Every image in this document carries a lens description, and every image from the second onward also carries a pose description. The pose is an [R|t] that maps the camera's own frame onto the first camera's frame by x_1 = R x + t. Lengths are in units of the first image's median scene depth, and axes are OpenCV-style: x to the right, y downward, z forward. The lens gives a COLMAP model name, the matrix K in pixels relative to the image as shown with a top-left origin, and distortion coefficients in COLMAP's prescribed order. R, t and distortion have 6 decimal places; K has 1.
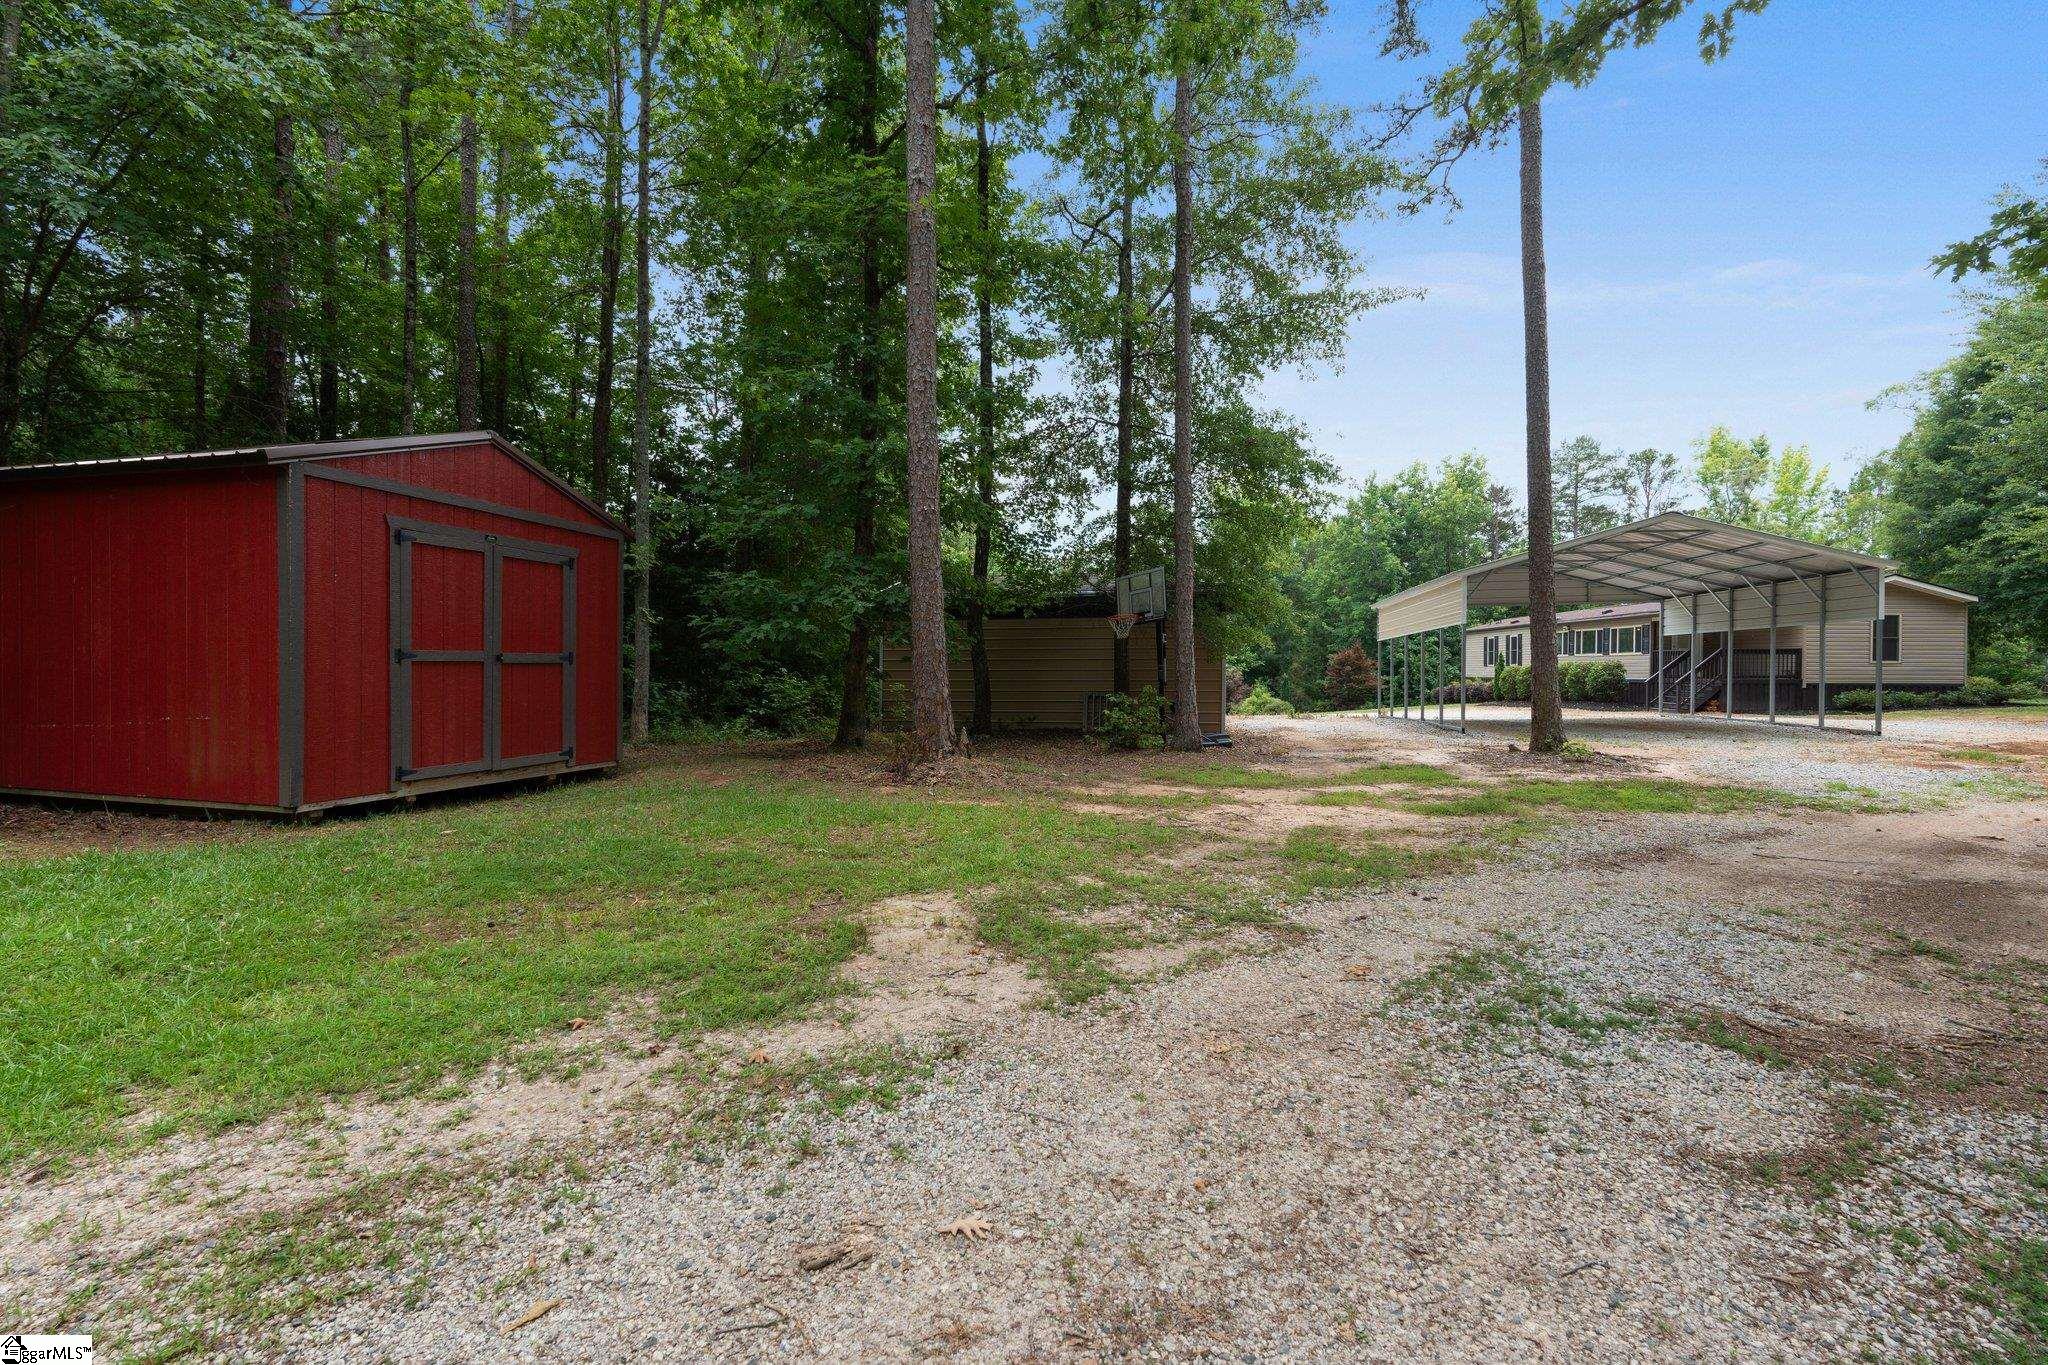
lens RADIAL K [[886.6, 0, 1025.9], [0, 886.6, 682.1], [0, 0, 1]] dist [-0.003497, 0.000218]
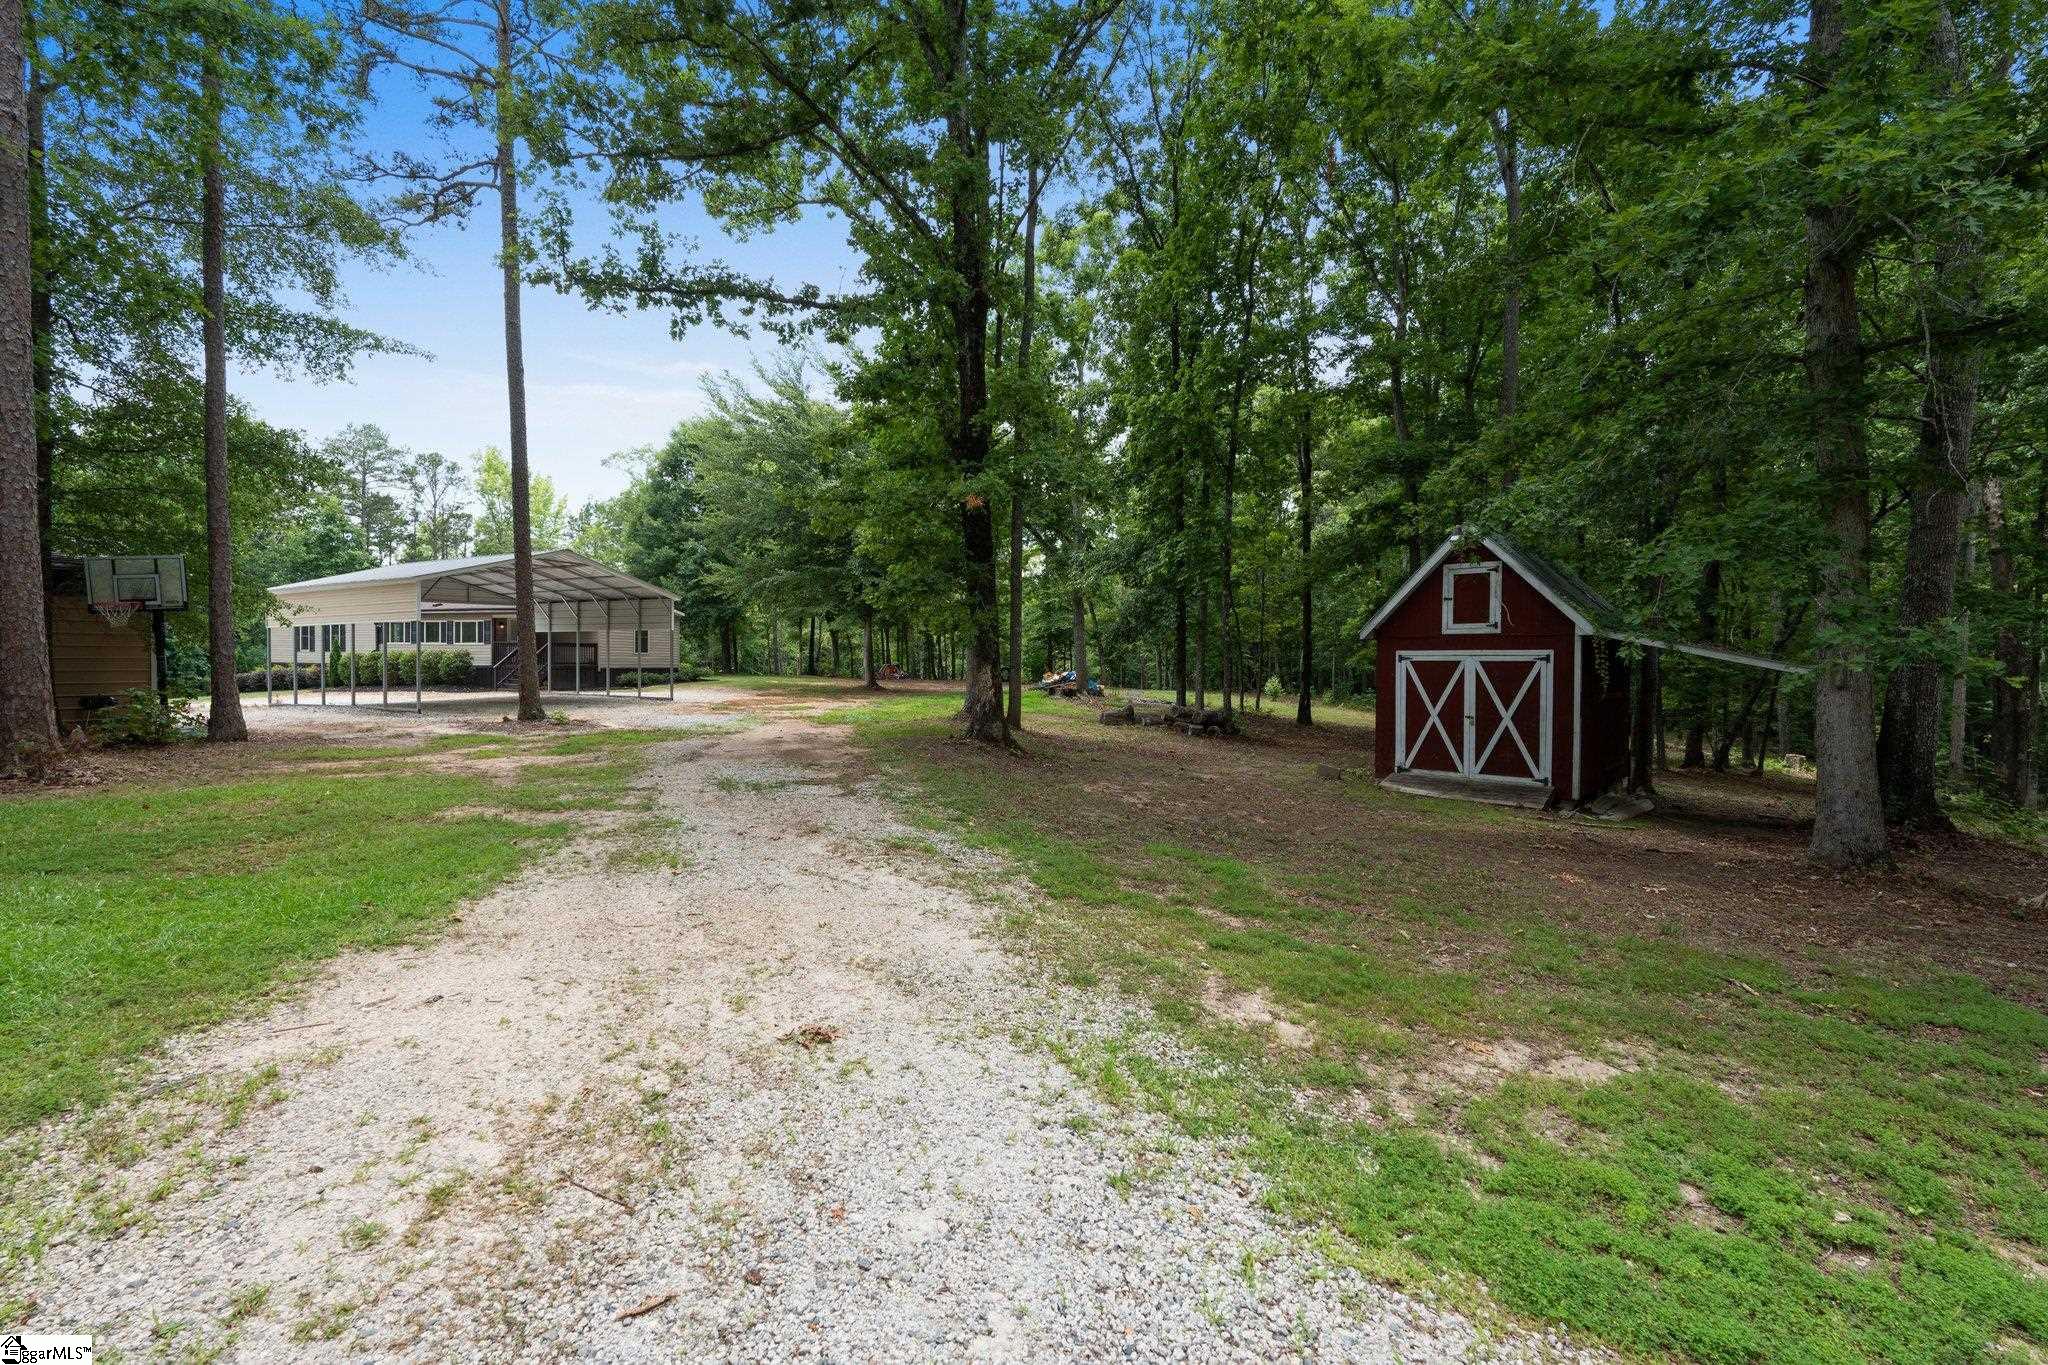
lens RADIAL K [[886.6, 0, 1020.3], [0, 886.6, 678.9], [0, 0, 1]] dist [-0.003497, 0.000218]
pose [[0.326668, -0.018068, 0.944967, -0.195910], [0.003534, 0.999834, 0.017895, -0.003494], [-0.945133, -0.002506, 0.326677, -0.078078]]
